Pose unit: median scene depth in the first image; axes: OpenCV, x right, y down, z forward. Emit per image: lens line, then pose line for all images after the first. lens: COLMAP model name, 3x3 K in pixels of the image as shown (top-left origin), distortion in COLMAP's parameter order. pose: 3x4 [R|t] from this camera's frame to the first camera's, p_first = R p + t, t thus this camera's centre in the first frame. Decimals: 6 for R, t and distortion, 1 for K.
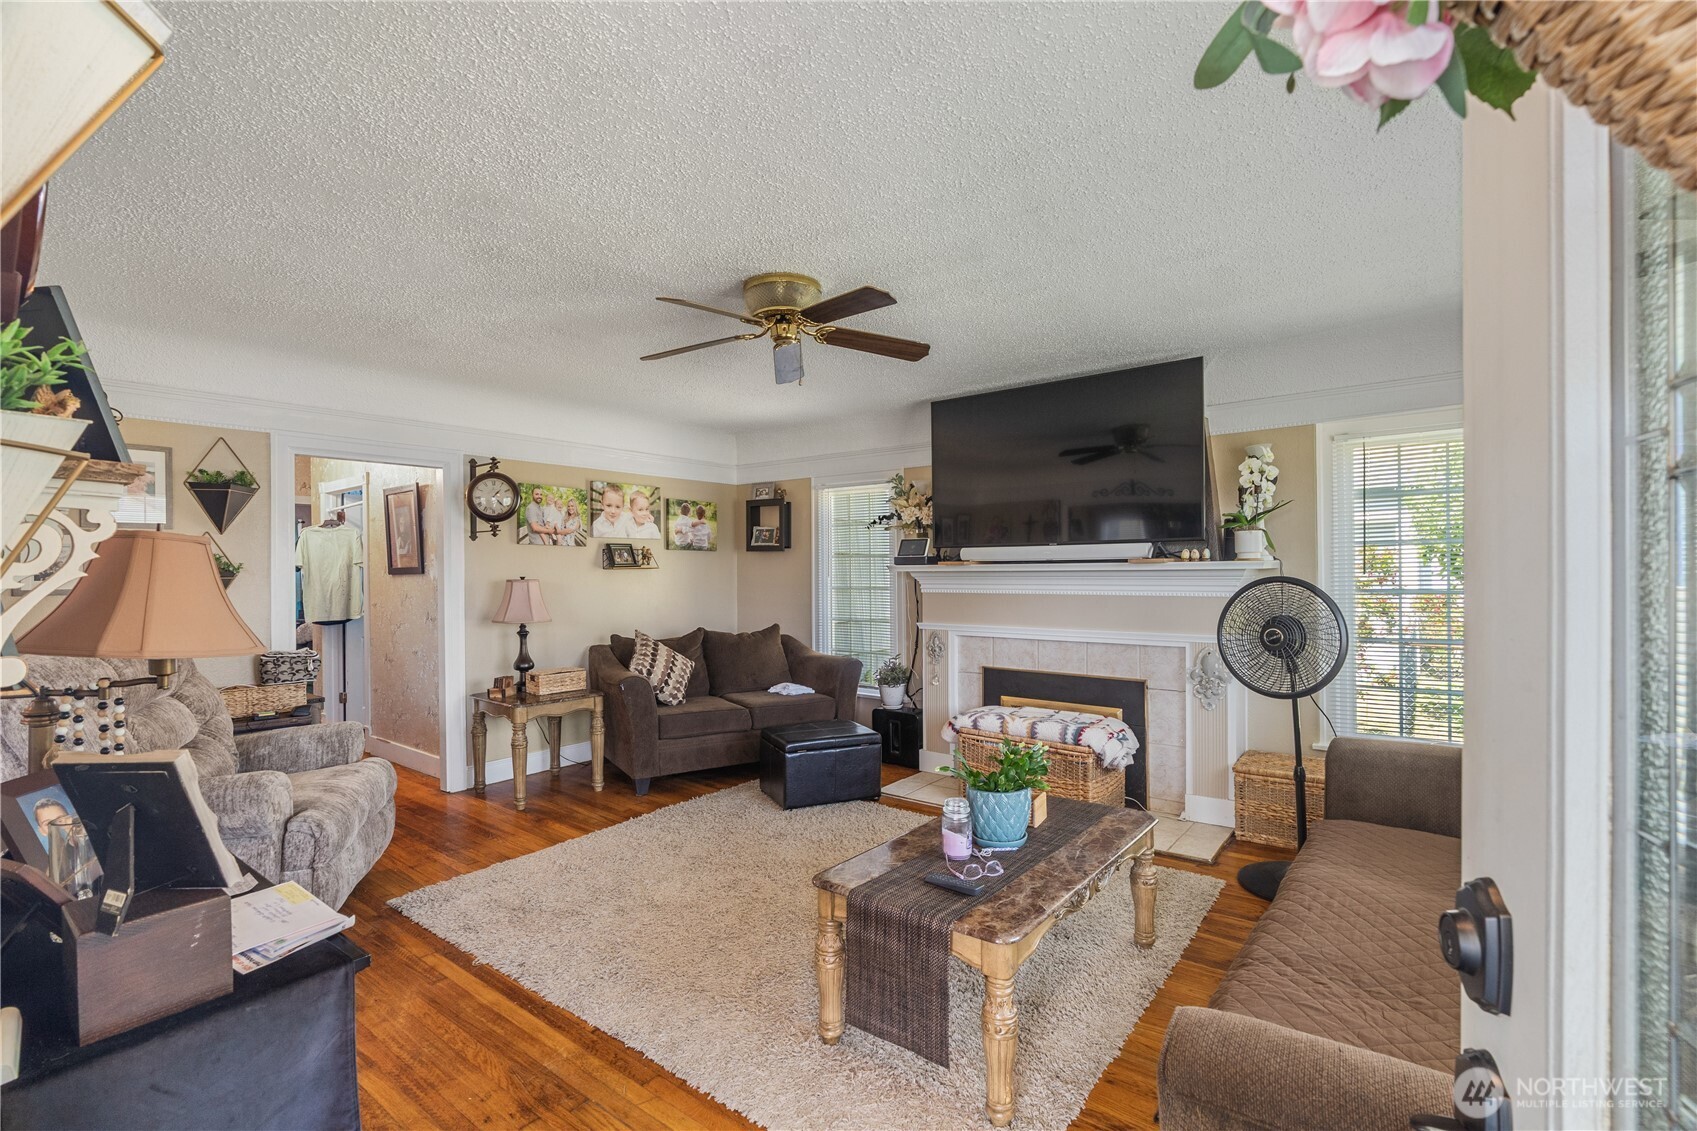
lens RADIAL K [[761.1, 0, 848.7], [0, 761.1, 567.5], [0, 0, 1]] dist [-0.010493, 0.003413]
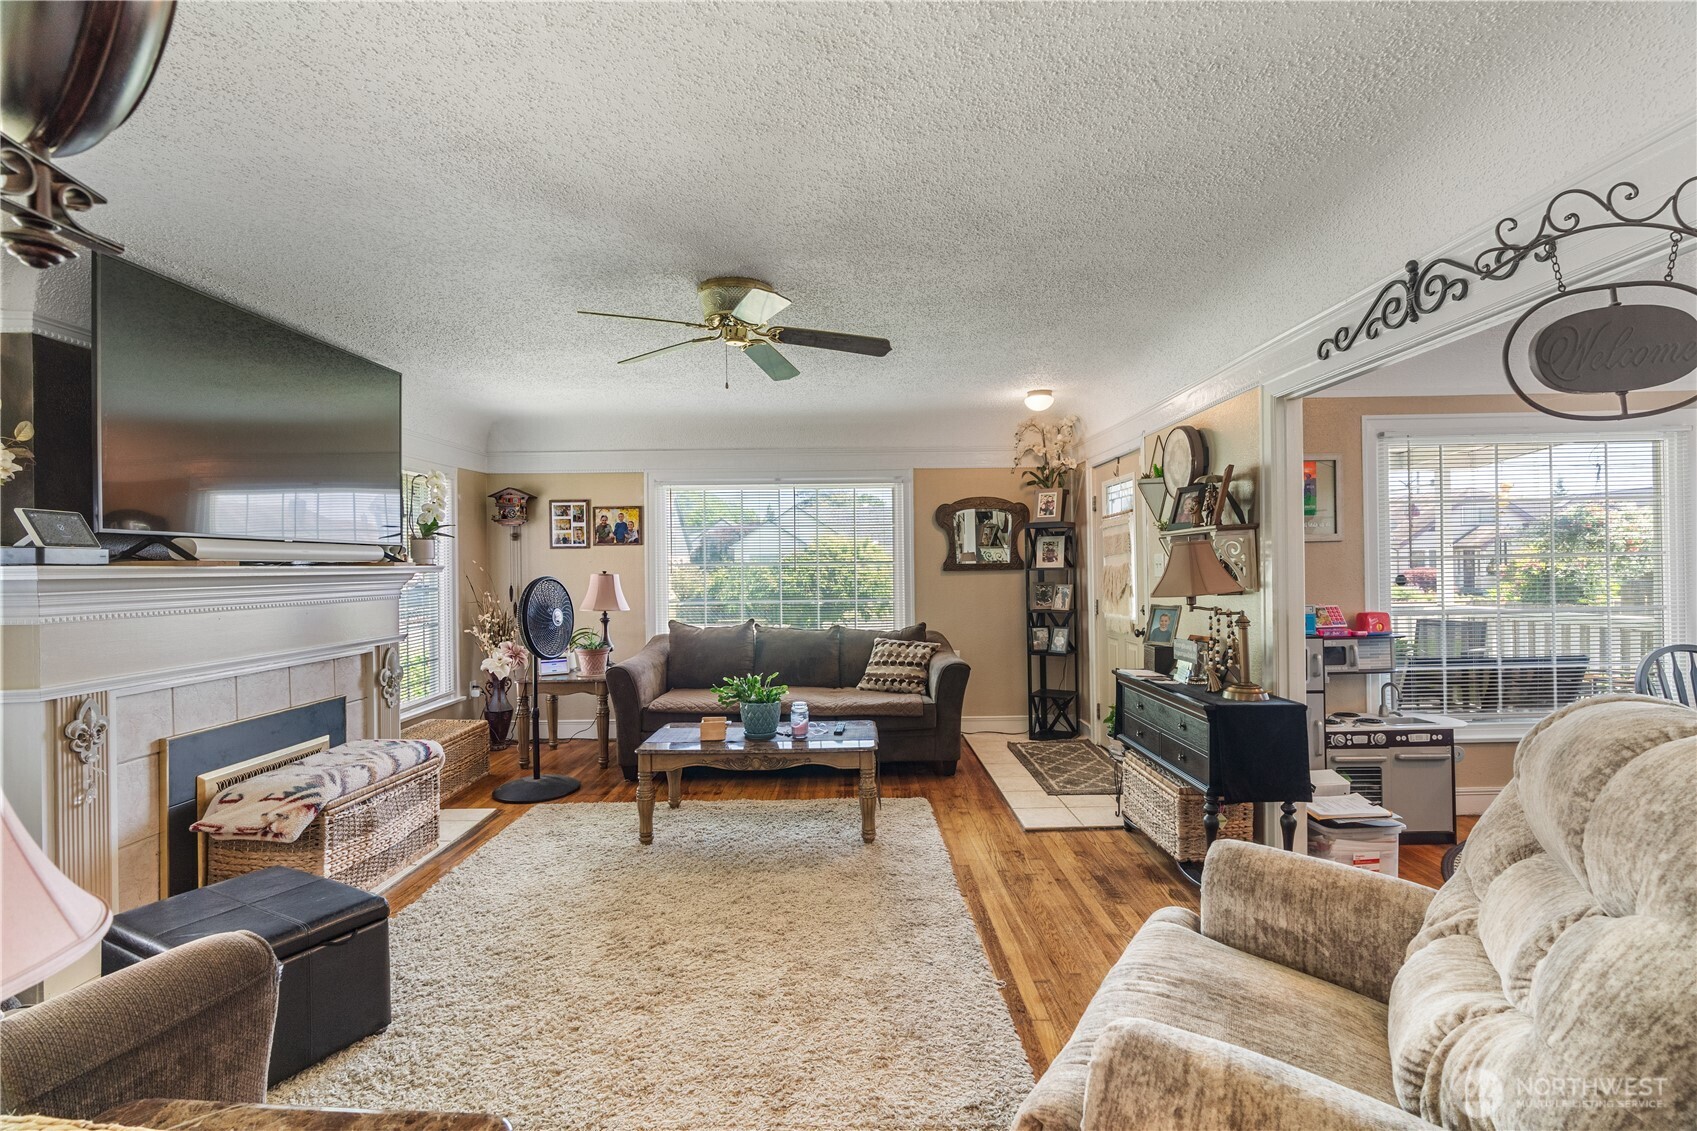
lens RADIAL K [[761.1, 0, 853.2], [0, 761.1, 567.3], [0, 0, 1]] dist [-0.010493, 0.003413]
pose [[-0.610121, 0.014389, 0.792177, -0.572407], [0.015348, 0.999862, -0.006341, 0.008290], [-0.792159, 0.008289, -0.610258, 0.869753]]
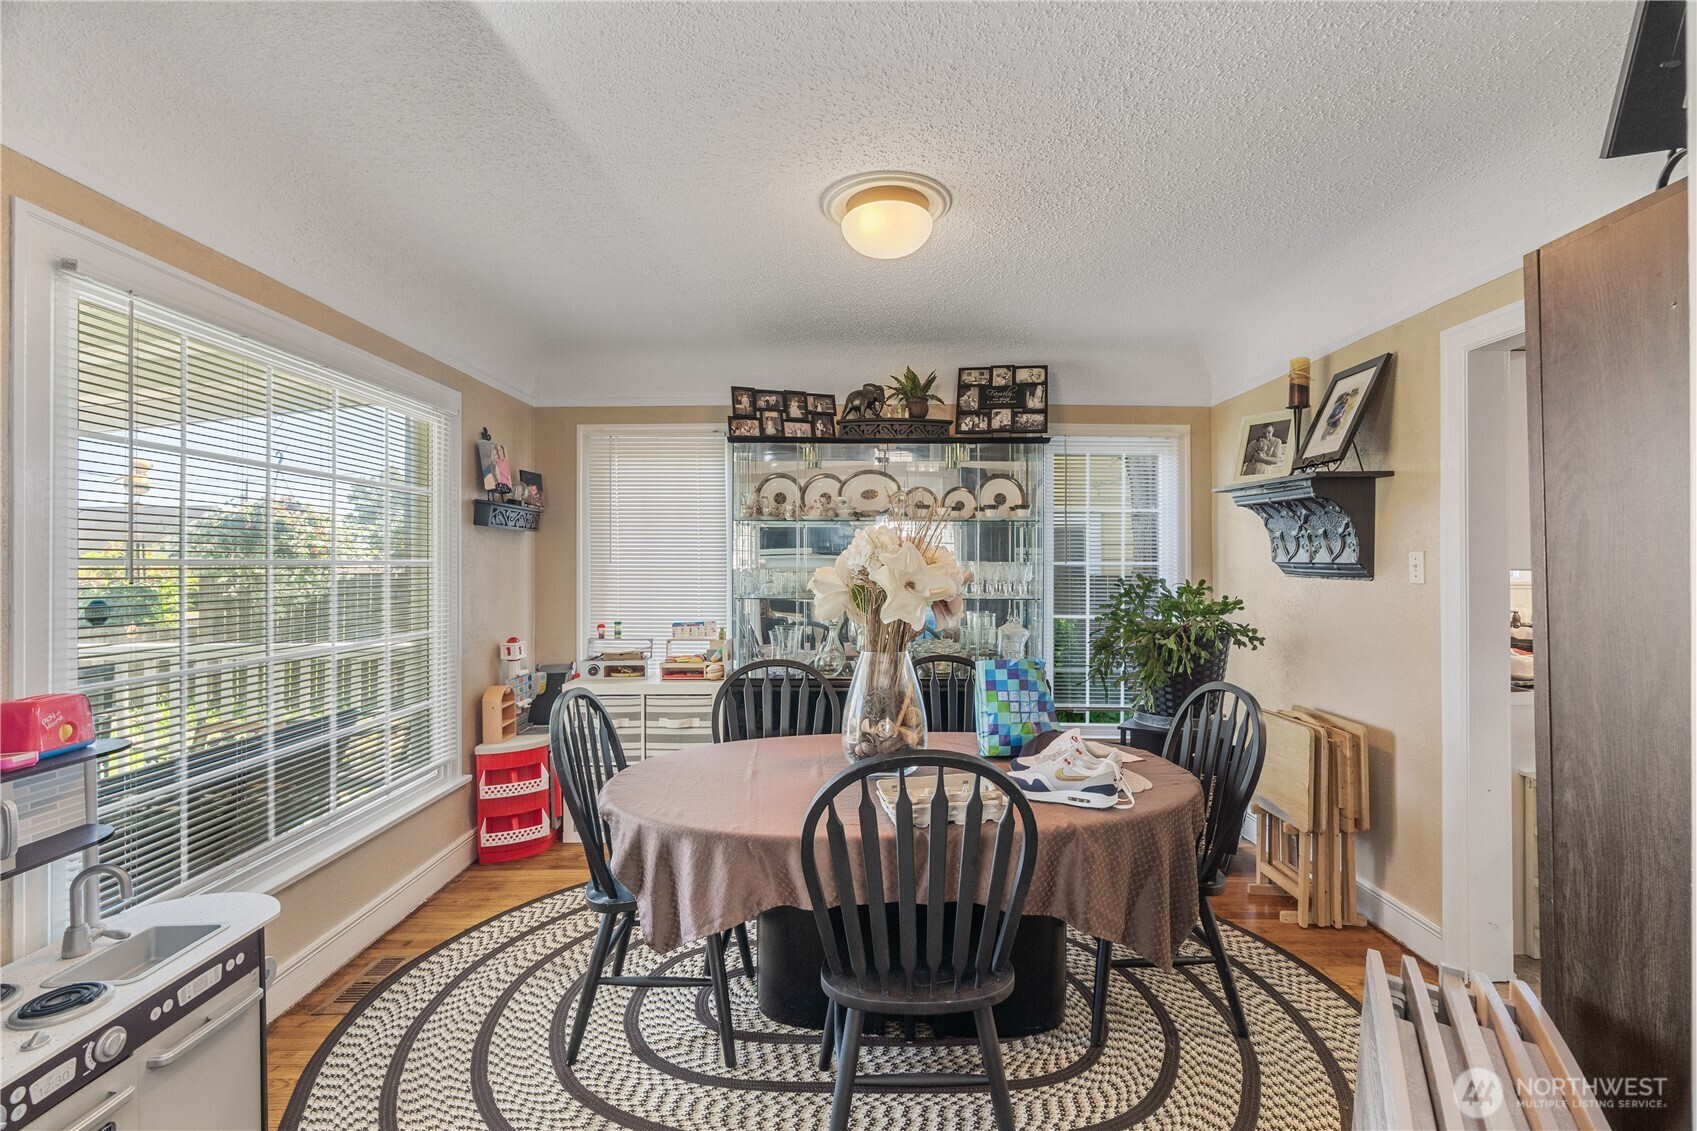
lens RADIAL K [[761.1, 0, 847.0], [0, 761.1, 566.7], [0, 0, 1]] dist [-0.010493, 0.003413]
pose [[-0.789790, 0.006200, -0.613346, -0.355805], [0.009594, 0.999951, -0.002246, 0.009546], [0.613302, -0.007659, -0.789811, 0.421185]]
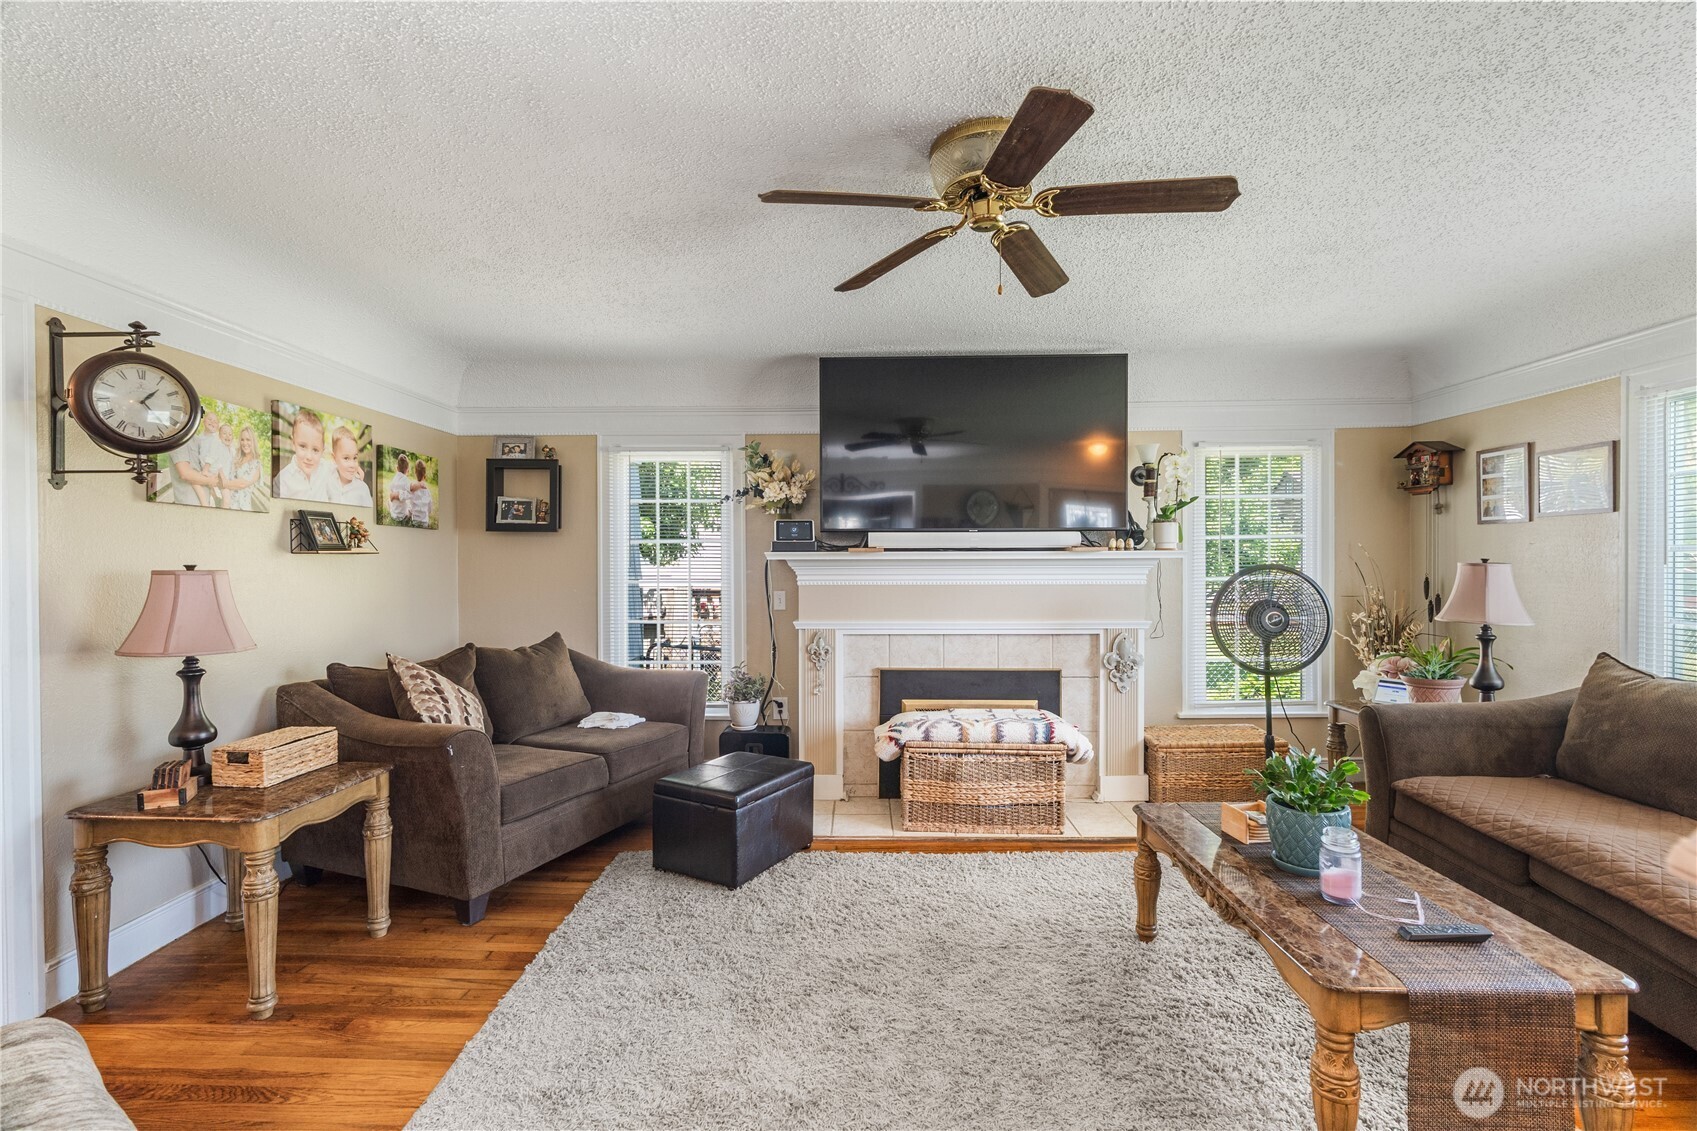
lens RADIAL K [[761.1, 0, 849.9], [0, 761.1, 566.4], [0, 0, 1]] dist [-0.010493, 0.003413]
pose [[0.802340, 0.001319, 0.596866, -0.348771], [-0.004487, 0.999983, 0.003823, 0.008431], [-0.596851, -0.005745, 0.802332, 0.294674]]
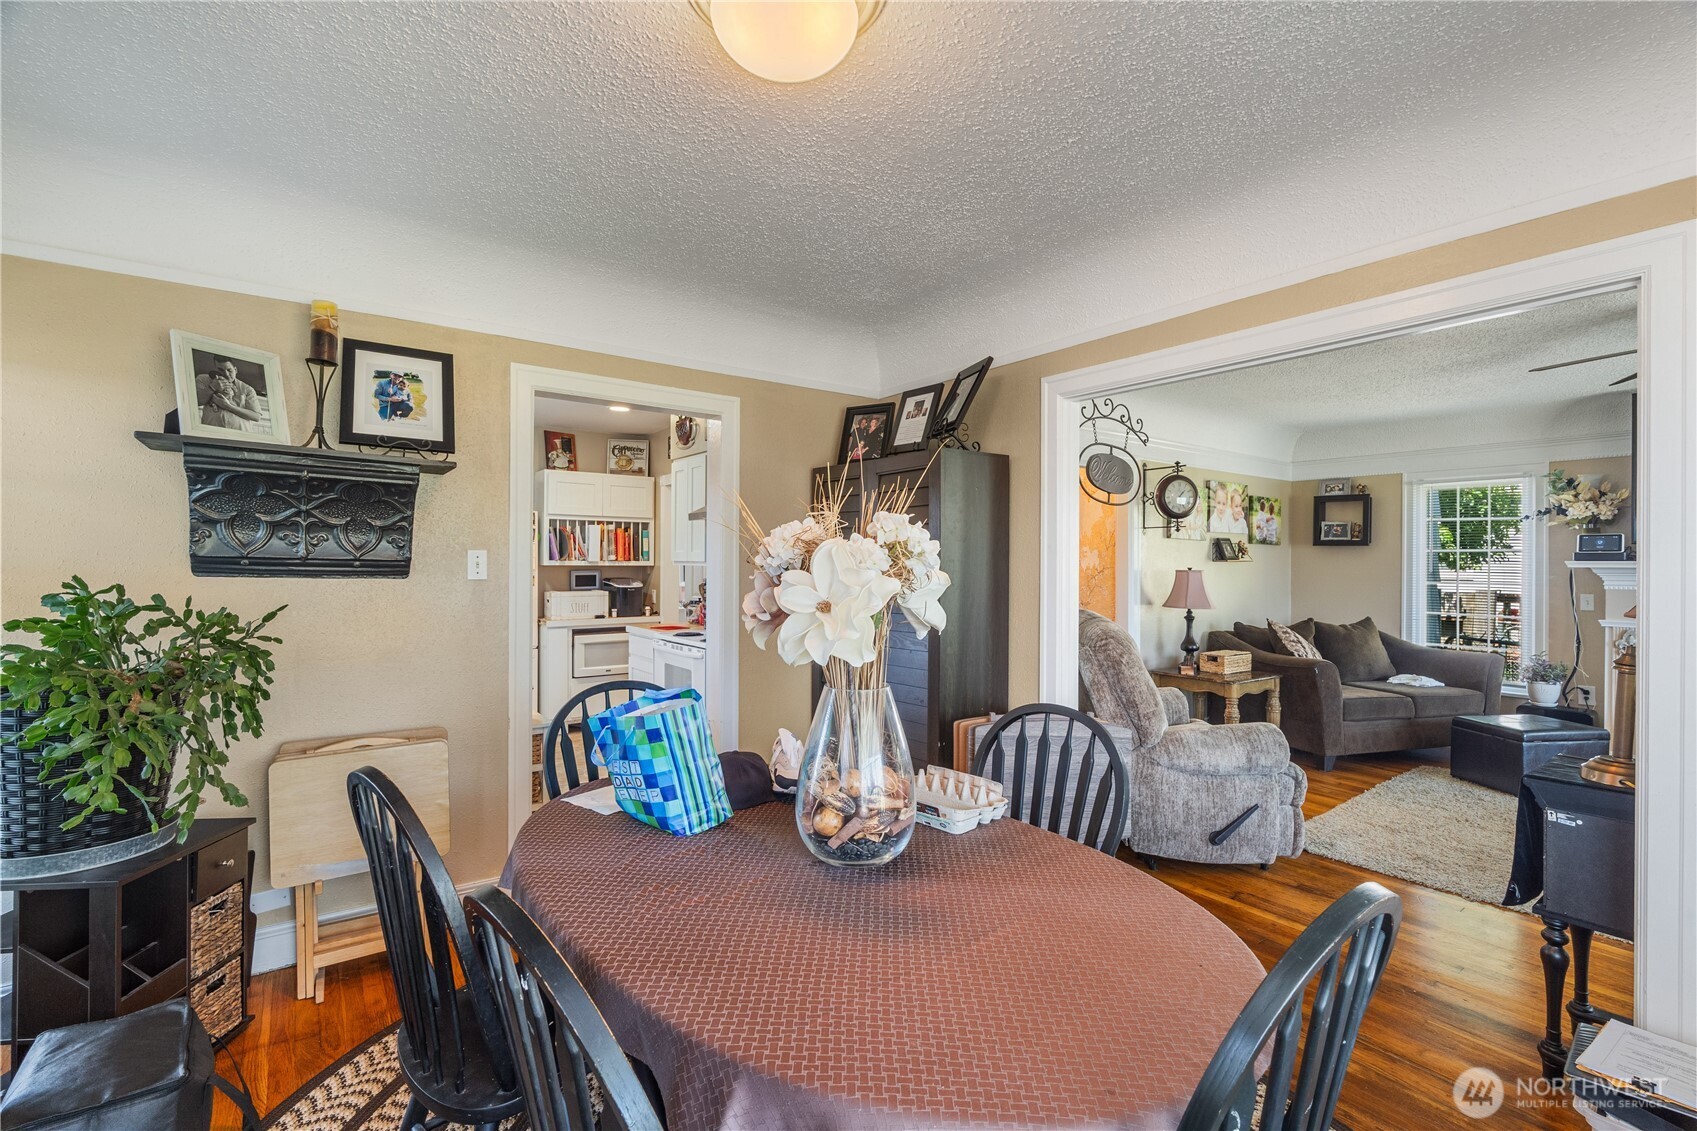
lens RADIAL K [[761.1, 0, 845.6], [0, 761.1, 563.7], [0, 0, 1]] dist [-0.010493, 0.003413]
pose [[0.959280, 0.013071, -0.282156, -0.556396], [-0.011784, 0.999911, 0.006258, 0.004976], [0.282212, -0.002678, 0.959348, -0.201442]]
